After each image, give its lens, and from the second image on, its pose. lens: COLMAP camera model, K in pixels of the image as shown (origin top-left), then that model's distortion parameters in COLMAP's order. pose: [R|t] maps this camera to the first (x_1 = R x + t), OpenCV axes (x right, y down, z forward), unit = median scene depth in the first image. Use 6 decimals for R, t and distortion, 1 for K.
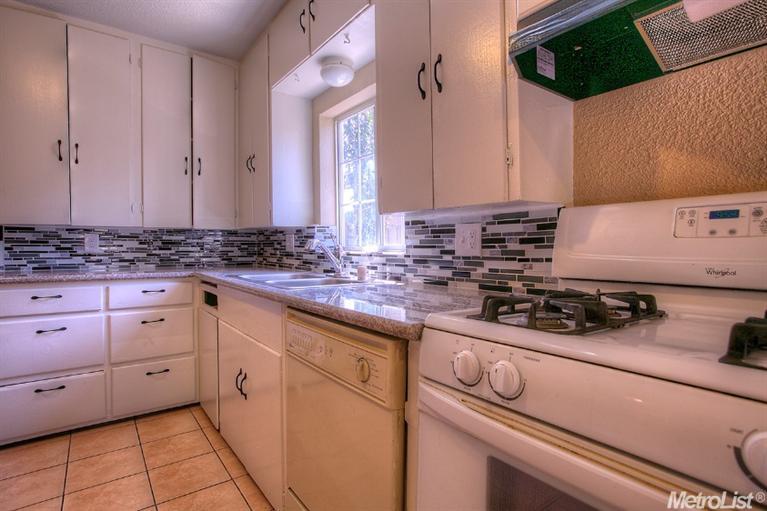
lens RADIAL K [[392.3, 0, 381.4], [0, 392.3, 251.0], [0, 0, 1]] dist [-0.041268, 0.016666]
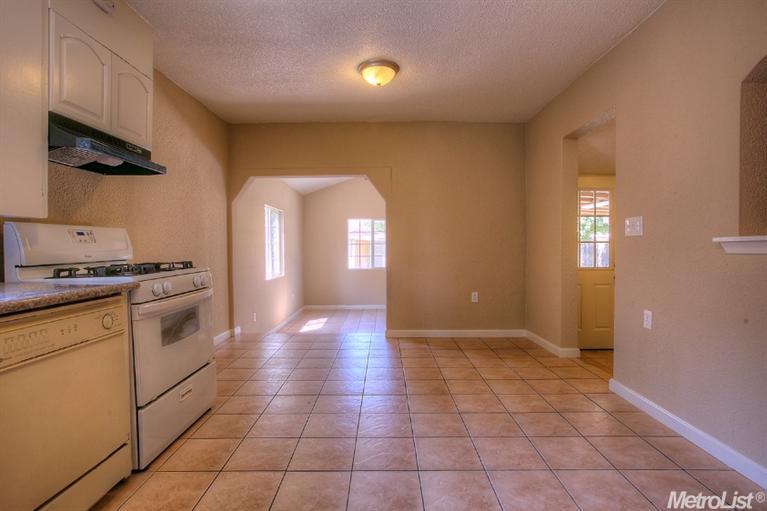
lens RADIAL K [[392.3, 0, 383.1], [0, 392.3, 251.4], [0, 0, 1]] dist [-0.041268, 0.016666]
pose [[-0.794470, -0.001480, 0.607301, -0.795982], [0.016392, 0.999580, 0.023879, -0.002606], [-0.607082, 0.028925, -0.794113, 0.648223]]
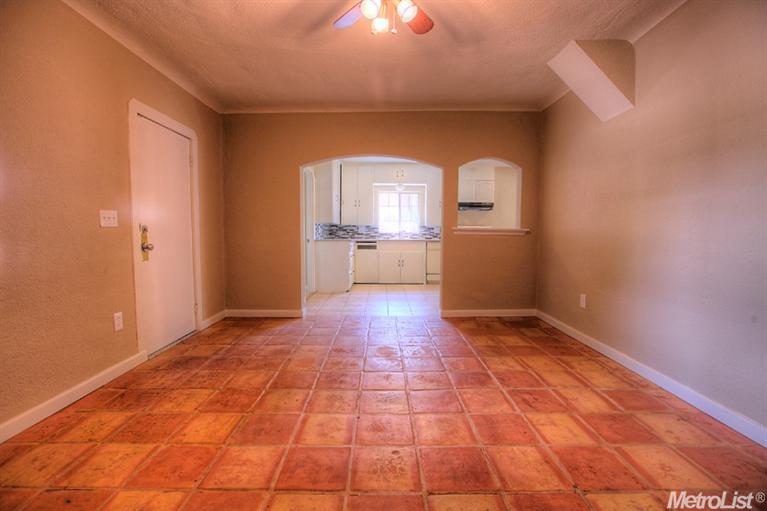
lens RADIAL K [[352.7, 0, 379.8], [0, 352.7, 252.3], [0, 0, 1]] dist [-0.033734, 0.002957]
pose [[0.604218, -0.037936, 0.795915, -2.752604], [0.004180, 0.999003, 0.044443, 0.036472], [-0.796808, -0.023526, 0.603775, -0.895310]]
